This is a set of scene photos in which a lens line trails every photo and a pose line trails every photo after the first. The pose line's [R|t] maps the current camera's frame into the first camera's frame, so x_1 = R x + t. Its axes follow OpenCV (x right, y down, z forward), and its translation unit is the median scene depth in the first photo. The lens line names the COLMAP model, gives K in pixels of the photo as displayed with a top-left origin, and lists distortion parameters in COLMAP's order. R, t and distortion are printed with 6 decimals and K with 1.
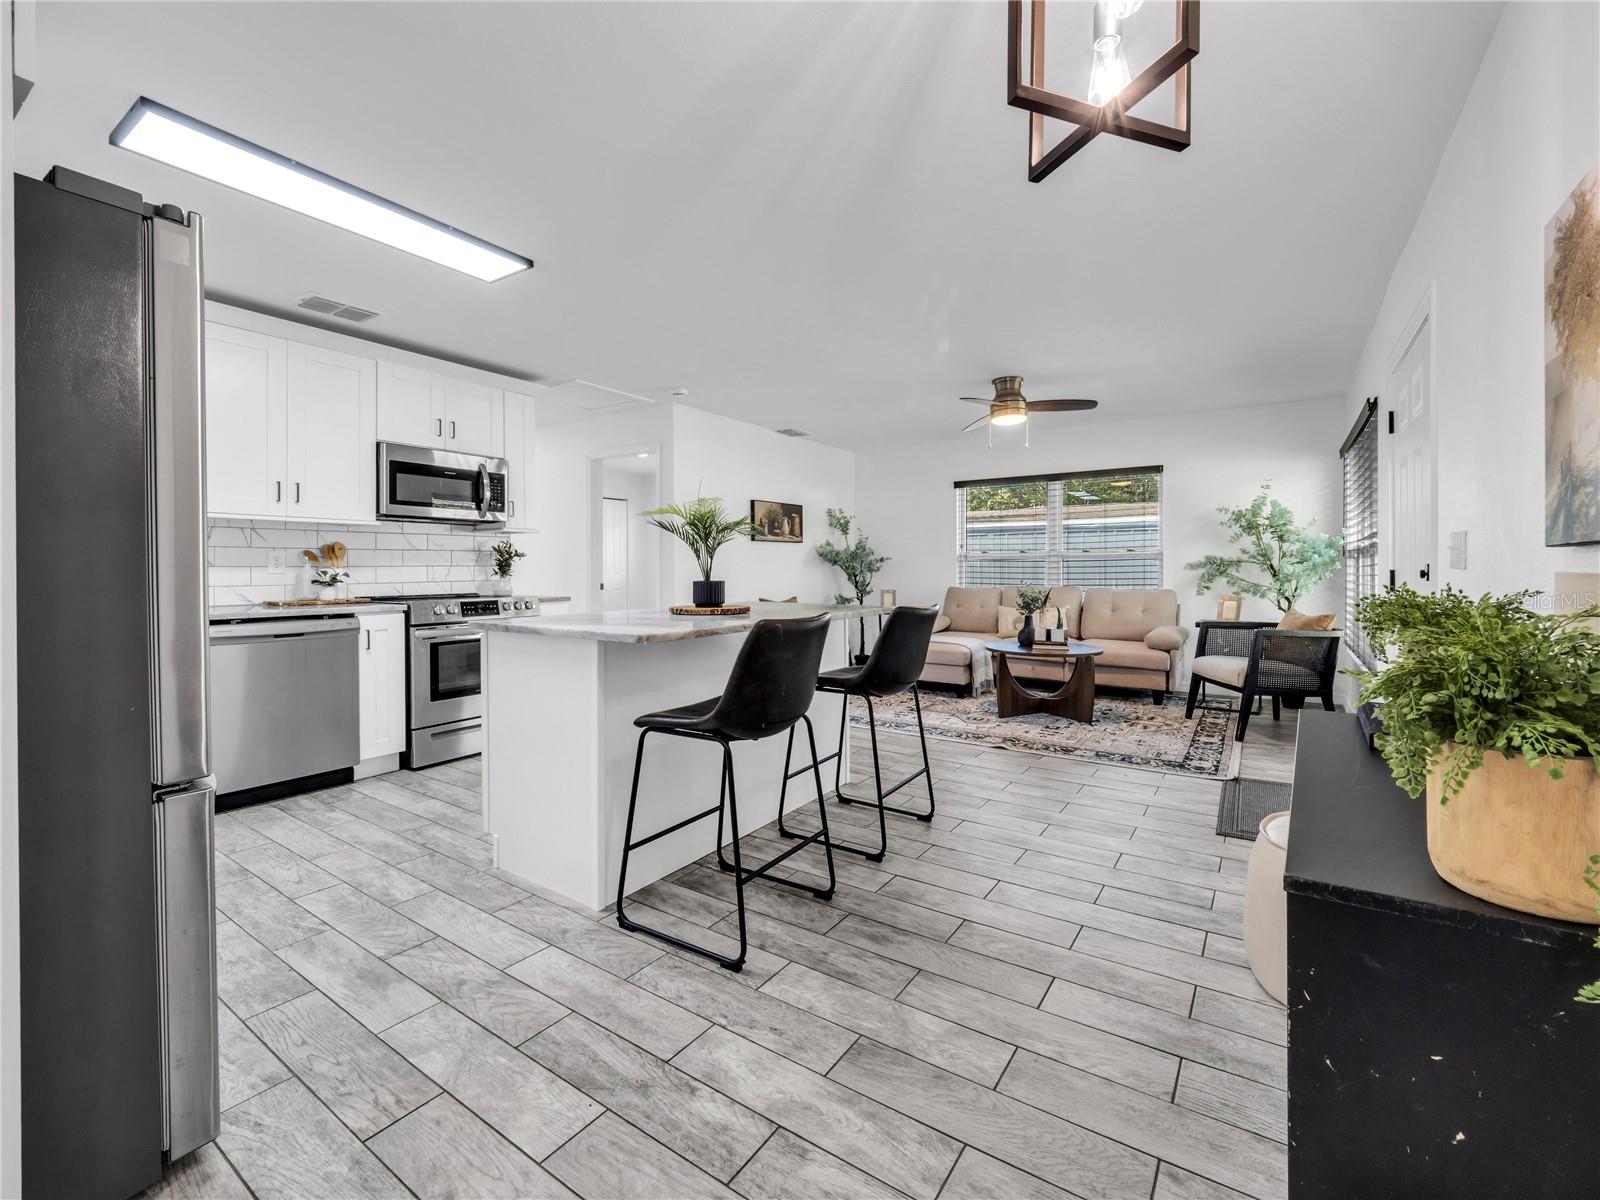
lens RADIAL K [[686.5, 0, 798.8], [0, 686.5, 577.7], [0, 0, 1]] dist [-0.006779, 0.005136]
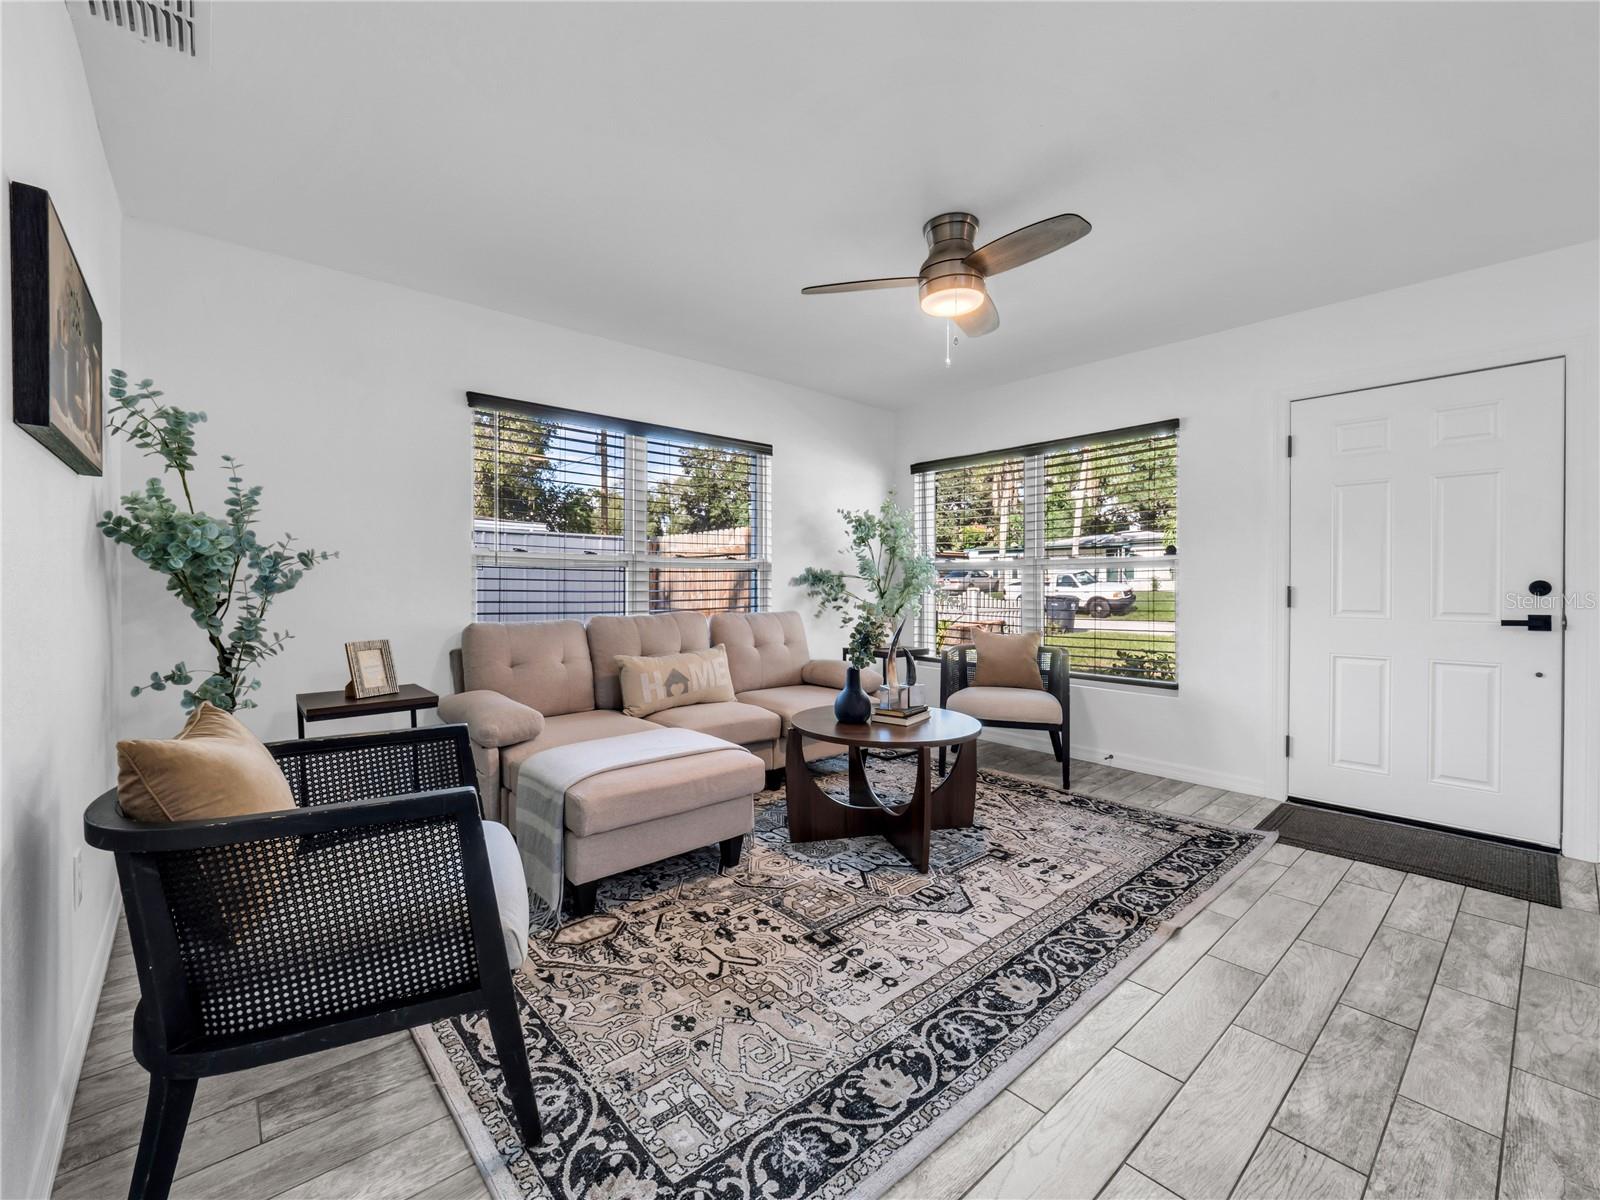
lens RADIAL K [[686.5, 0, 798.8], [0, 686.5, 577.7], [0, 0, 1]] dist [-0.006779, 0.005136]
pose [[0.258099, 0.008657, 0.966080, -0.142053], [0.005988, 0.999926, -0.010560, -0.009616], [-0.966100, 0.008511, 0.258028, 0.600019]]
